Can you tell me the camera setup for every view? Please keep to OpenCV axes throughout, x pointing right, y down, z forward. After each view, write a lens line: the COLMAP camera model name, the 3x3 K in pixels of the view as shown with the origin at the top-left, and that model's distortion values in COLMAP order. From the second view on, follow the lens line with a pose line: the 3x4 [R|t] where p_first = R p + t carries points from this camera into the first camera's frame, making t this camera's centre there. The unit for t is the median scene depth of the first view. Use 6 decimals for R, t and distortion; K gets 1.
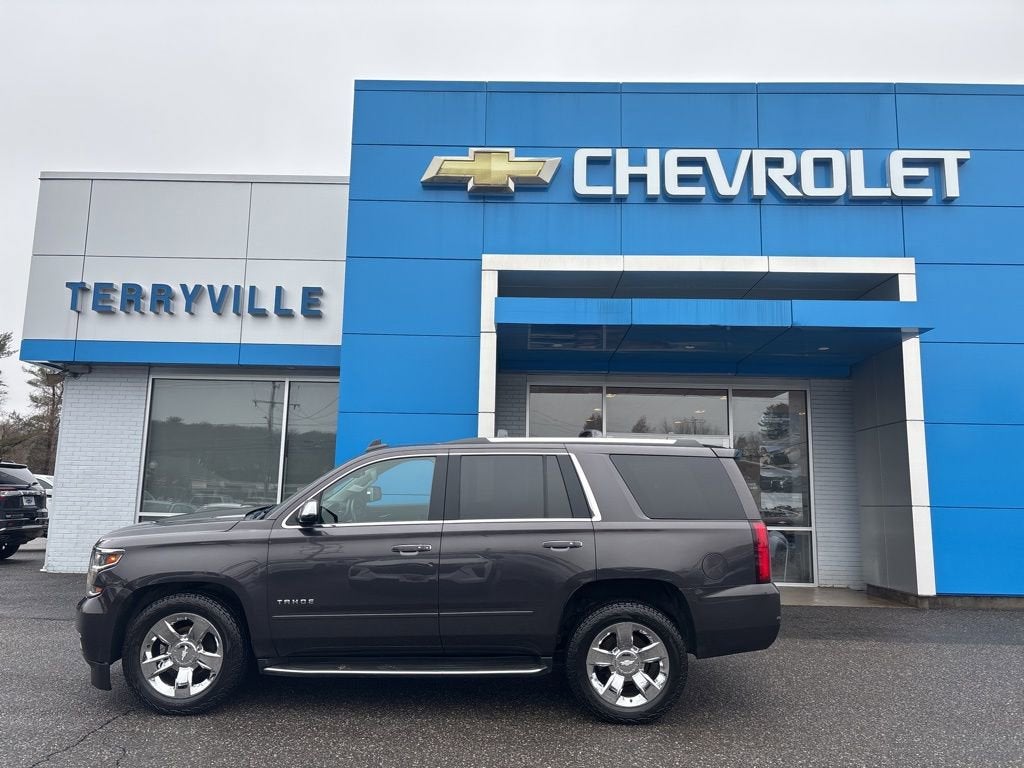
lens RADIAL K [[781.1, 0, 508.7], [0, 781.1, 375.9], [0, 0, 1]] dist [0.040727, -0.046295]
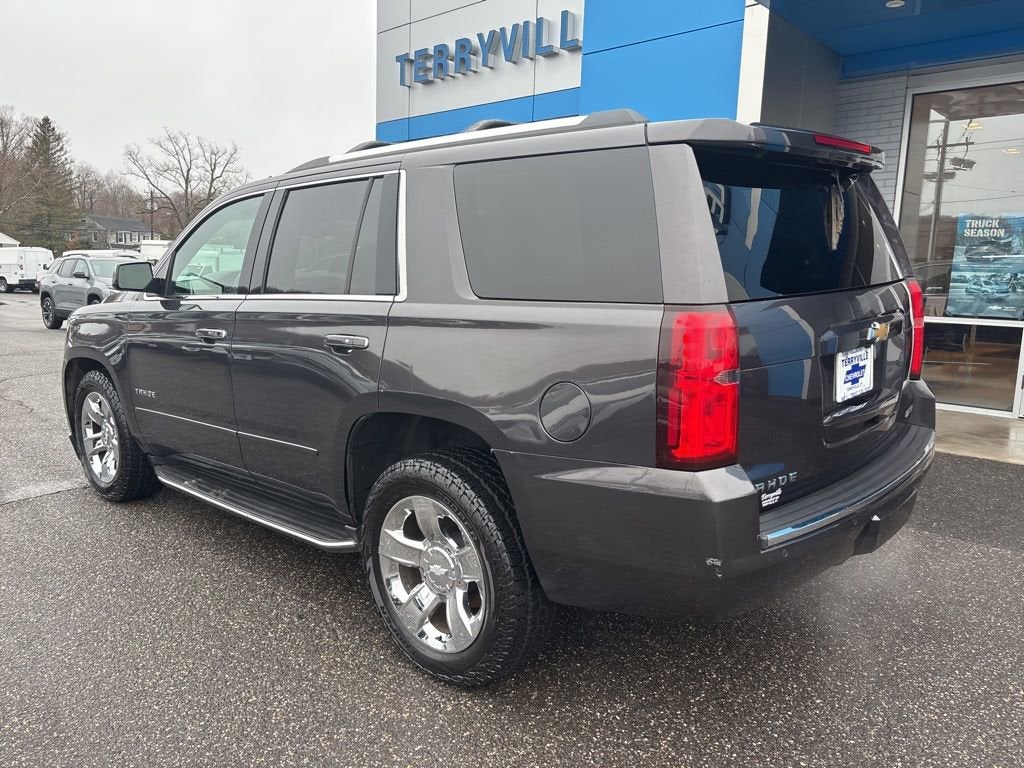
lens RADIAL K [[781.1, 0, 514.8], [0, 781.1, 394.8], [0, 0, 1]] dist [0.040727, -0.046295]
pose [[0.722864, 0.104086, -0.683106, 0.517286], [0.090393, 0.965850, 0.242822, 0.128503], [0.685052, -0.237275, 0.688770, 0.687813]]
